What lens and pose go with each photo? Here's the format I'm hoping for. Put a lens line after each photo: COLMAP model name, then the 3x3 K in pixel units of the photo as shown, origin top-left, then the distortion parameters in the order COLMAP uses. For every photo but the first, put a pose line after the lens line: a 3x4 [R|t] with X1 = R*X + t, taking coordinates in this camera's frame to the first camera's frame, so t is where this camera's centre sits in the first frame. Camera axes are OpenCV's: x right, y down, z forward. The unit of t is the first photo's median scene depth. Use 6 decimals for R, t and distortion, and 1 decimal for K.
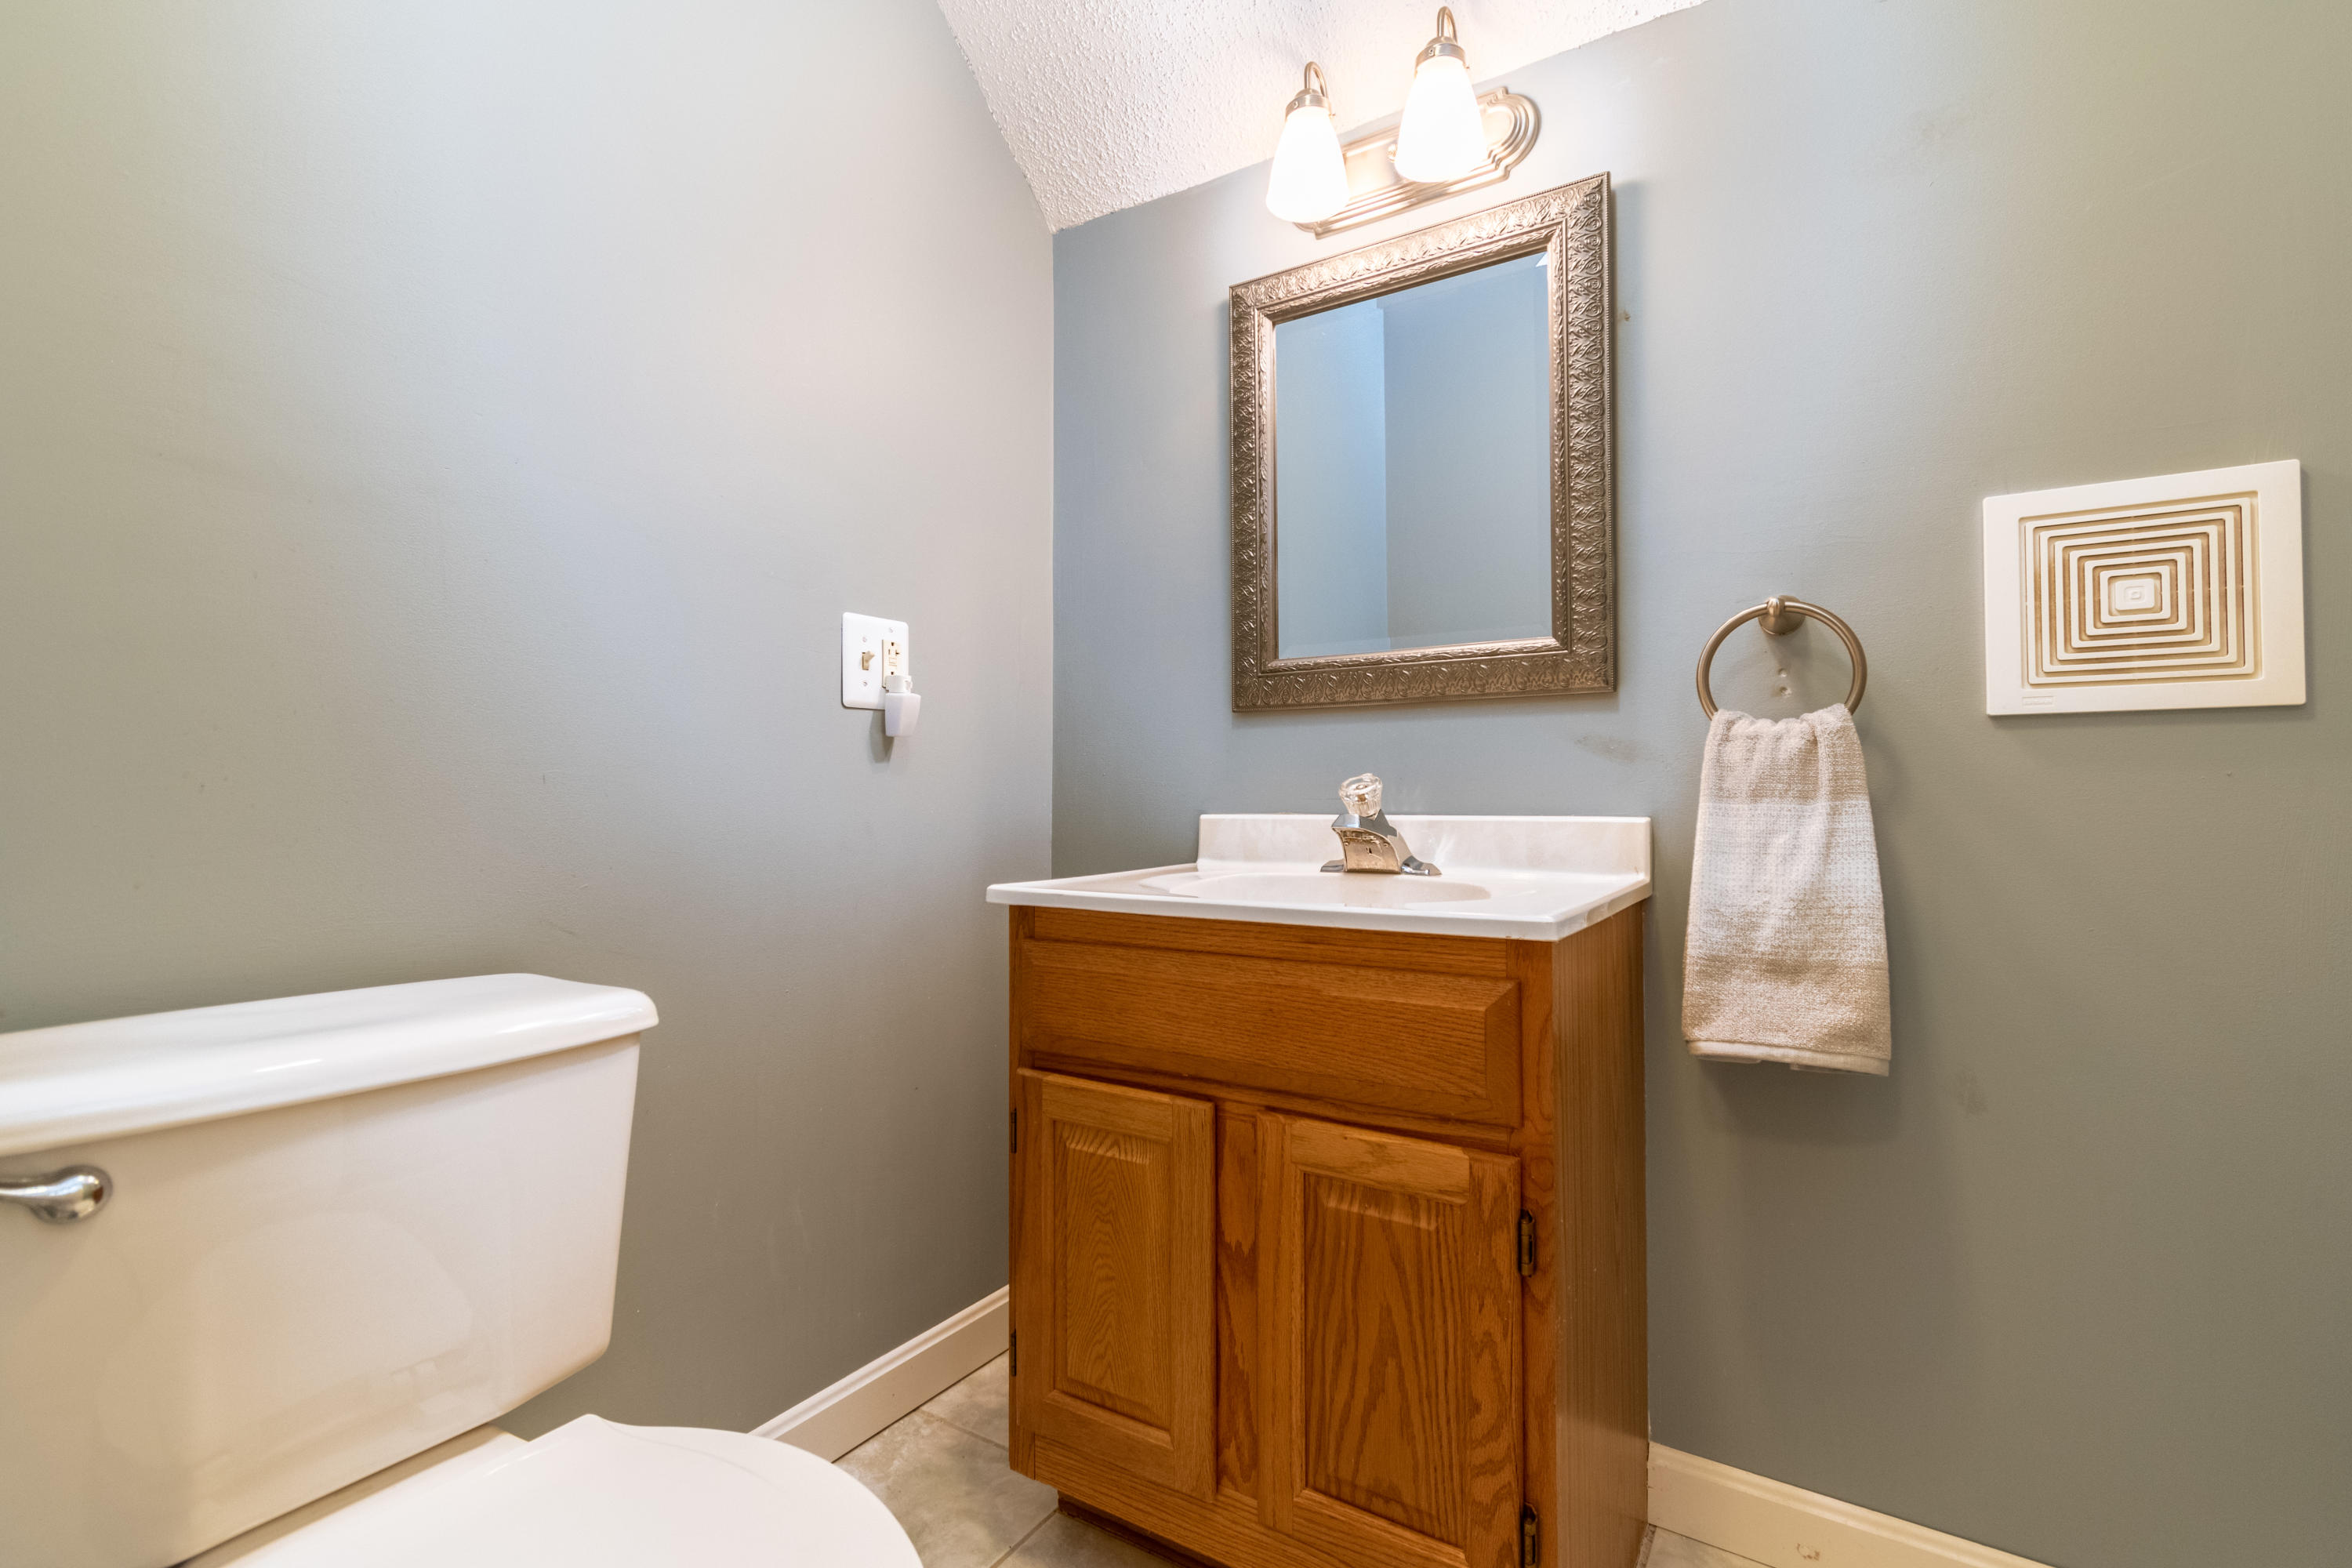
lens RADIAL K [[1058.0, 0, 1174.1], [0, 1058.0, 780.8], [0, 0, 1]] dist [0.001490, -0.000007]
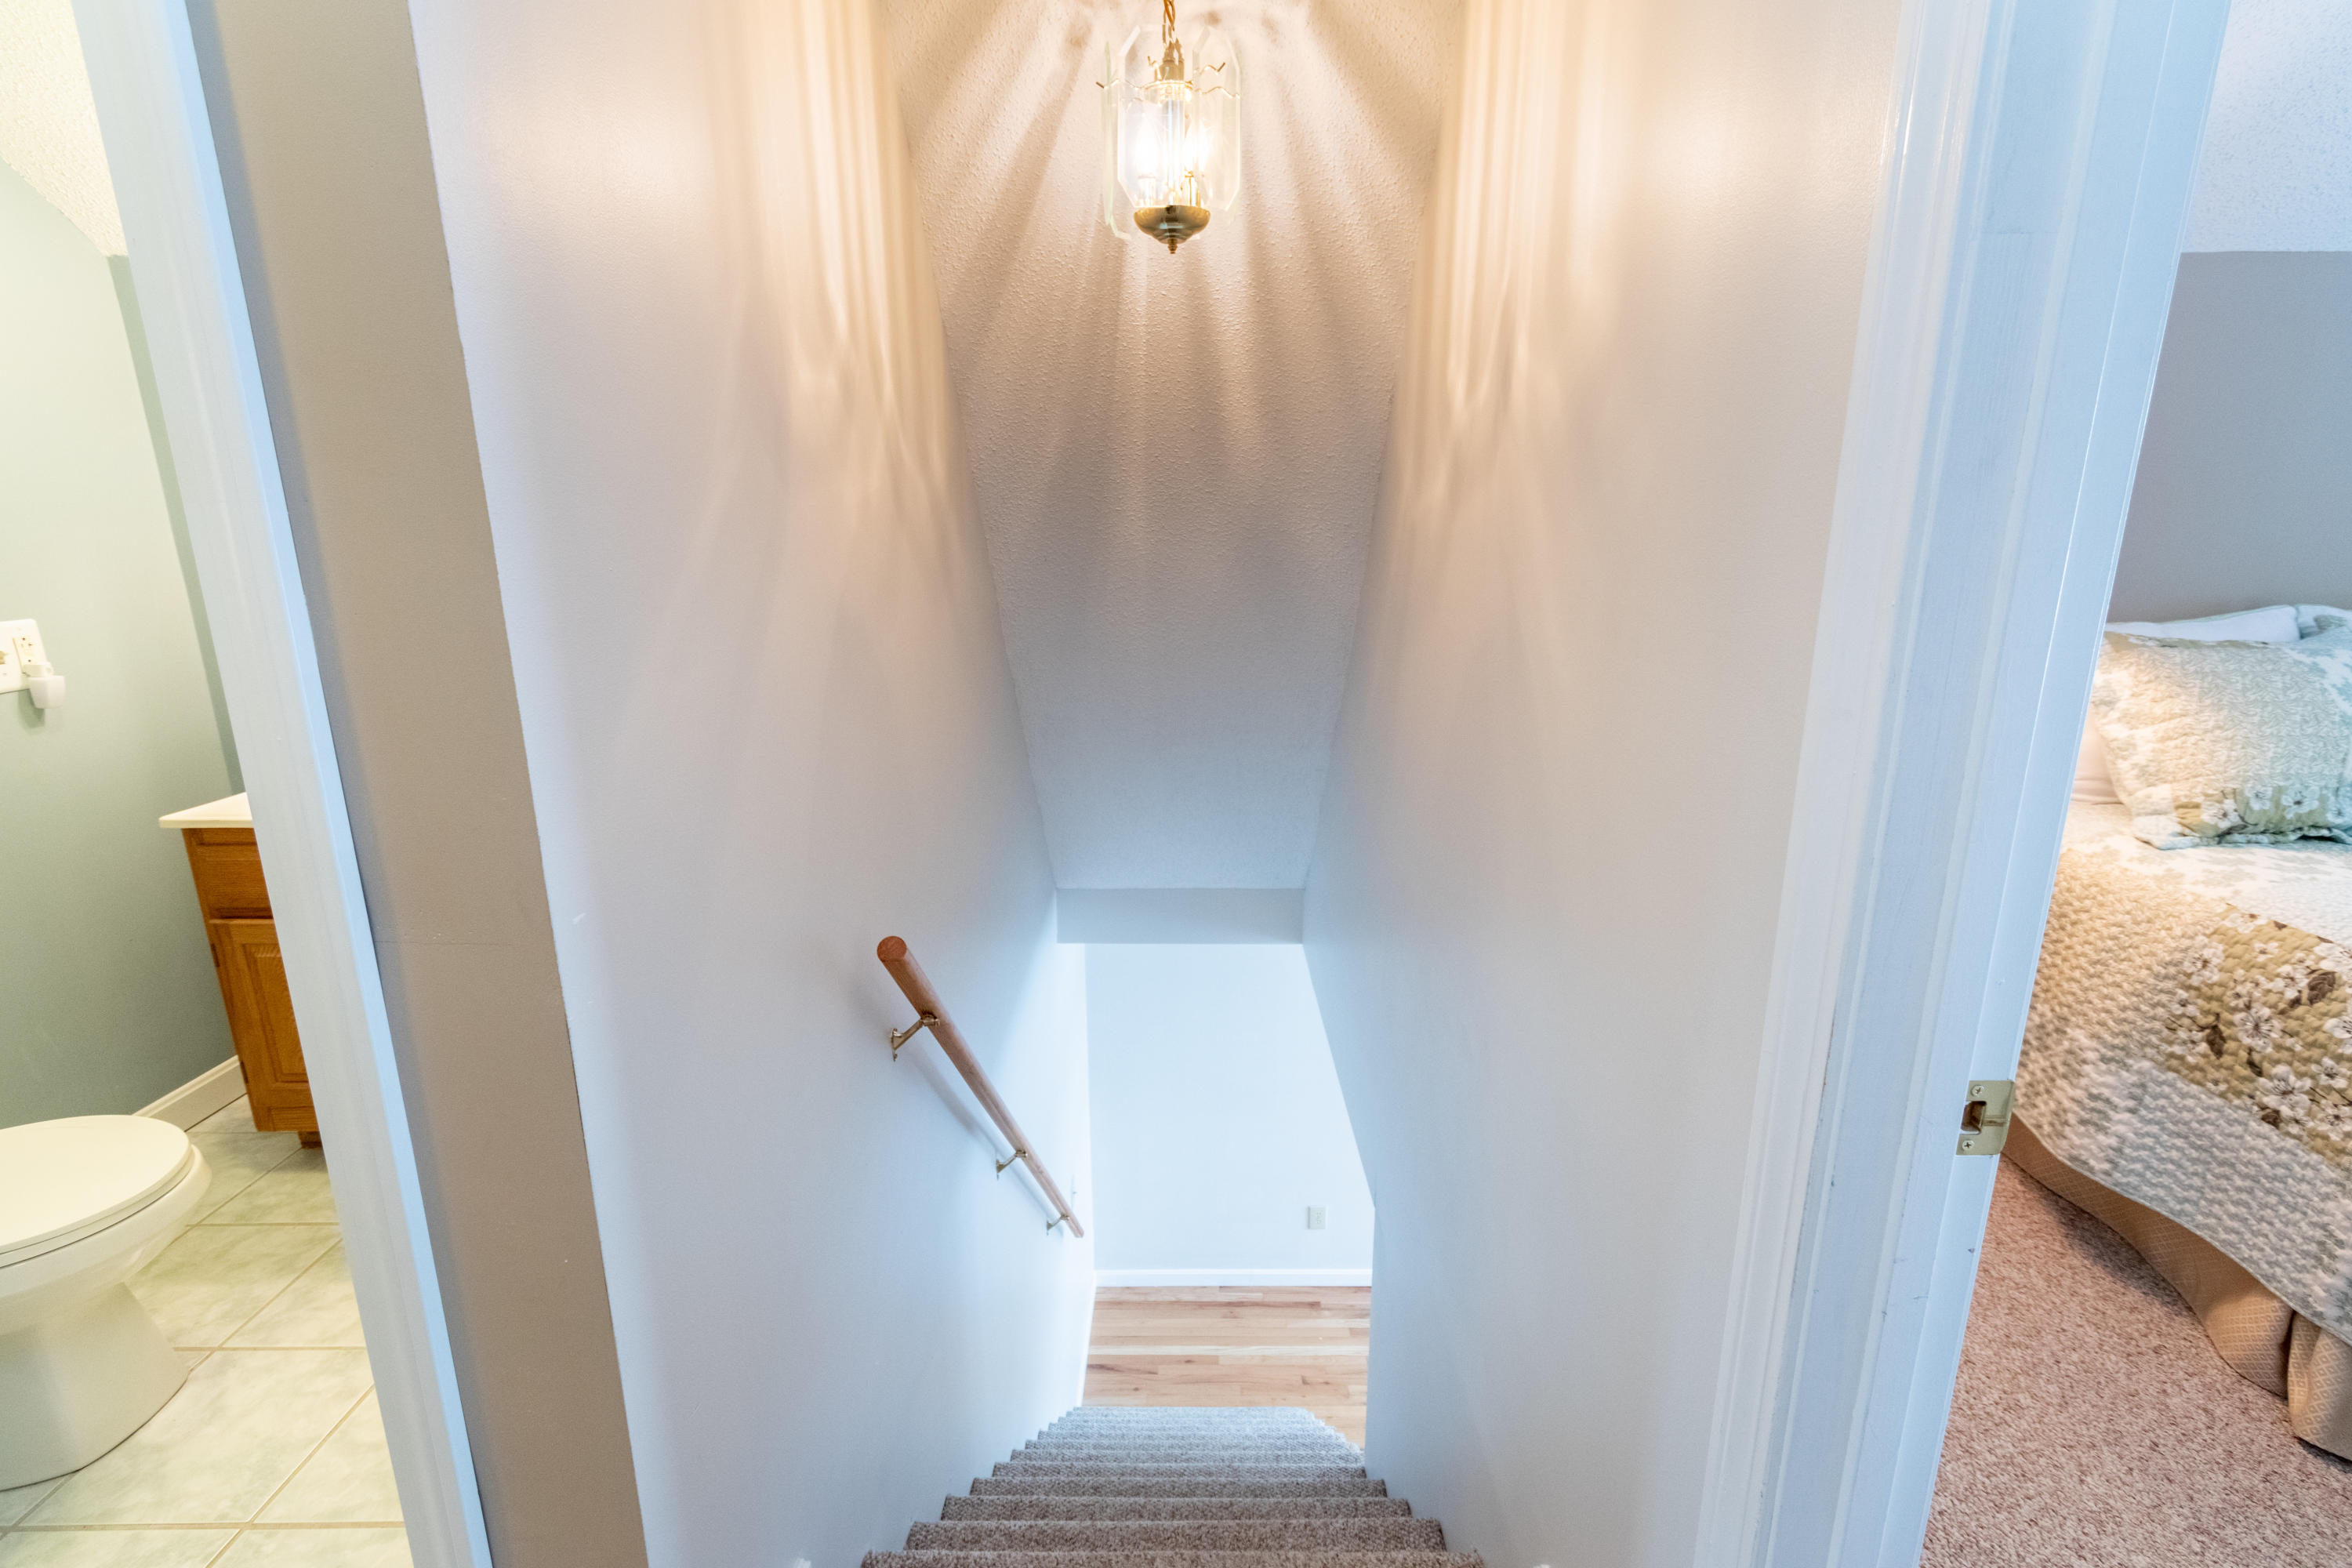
lens RADIAL K [[1058.0, 0, 1181.7], [0, 1058.0, 776.5], [0, 0, 1]] dist [0.001490, -0.000007]
pose [[0.839826, -0.137182, 0.525236, 0.292102], [-0.004505, 0.965749, 0.259440, -0.387473], [-0.542837, -0.220250, 0.810443, -1.138240]]
